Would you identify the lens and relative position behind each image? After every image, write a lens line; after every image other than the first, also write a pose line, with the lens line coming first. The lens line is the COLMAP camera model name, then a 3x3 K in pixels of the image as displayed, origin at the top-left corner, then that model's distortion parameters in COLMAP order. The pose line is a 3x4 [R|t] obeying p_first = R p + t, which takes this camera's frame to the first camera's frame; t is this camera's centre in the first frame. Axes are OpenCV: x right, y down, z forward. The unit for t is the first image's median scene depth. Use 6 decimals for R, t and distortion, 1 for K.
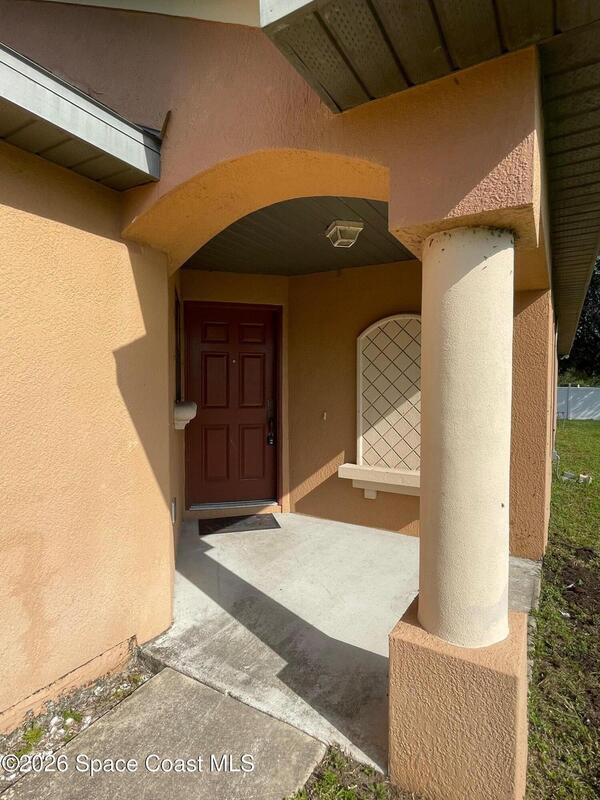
lens RADIAL K [[420.5, 0, 300.0], [0, 420.5, 400.0], [0, 0, 1]] dist [-0.001138, -0.000949]
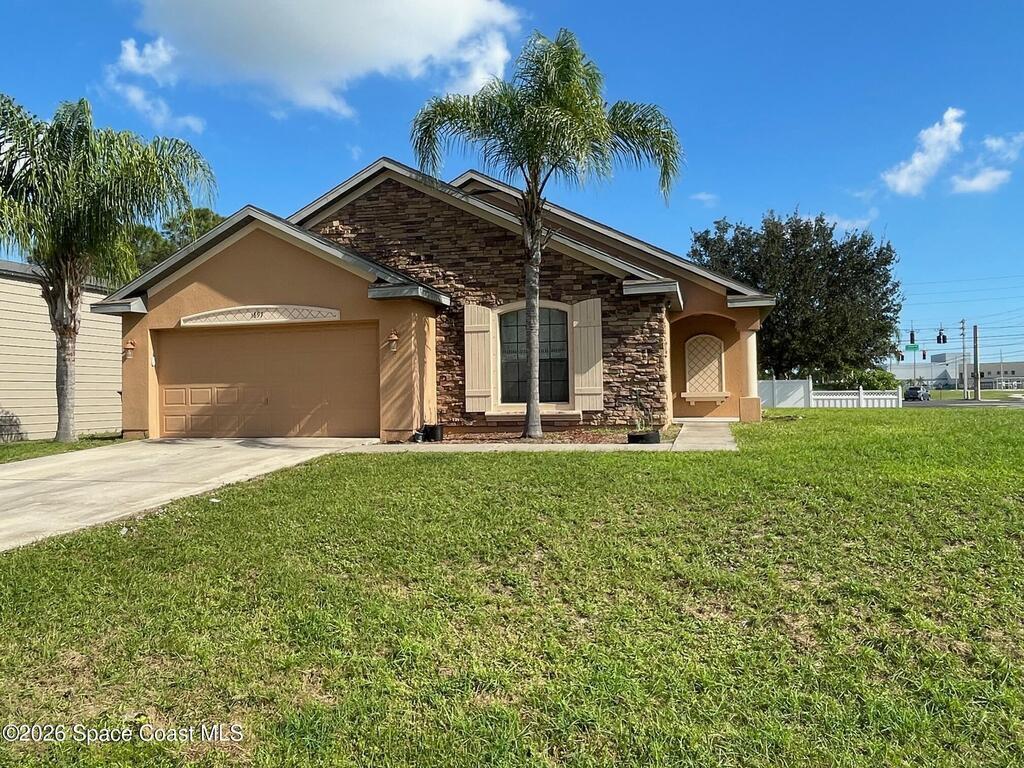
lens RADIAL K [[747.4, 0, 512.0], [0, 747.4, 384.0], [0, 0, 1]] dist [-0.004681, -0.002591]
pose [[0.956533, -0.015446, 0.291214, -2.188882], [0.029842, 0.998539, -0.045058, 0.275419], [-0.290092, 0.051790, 0.955596, -3.008808]]
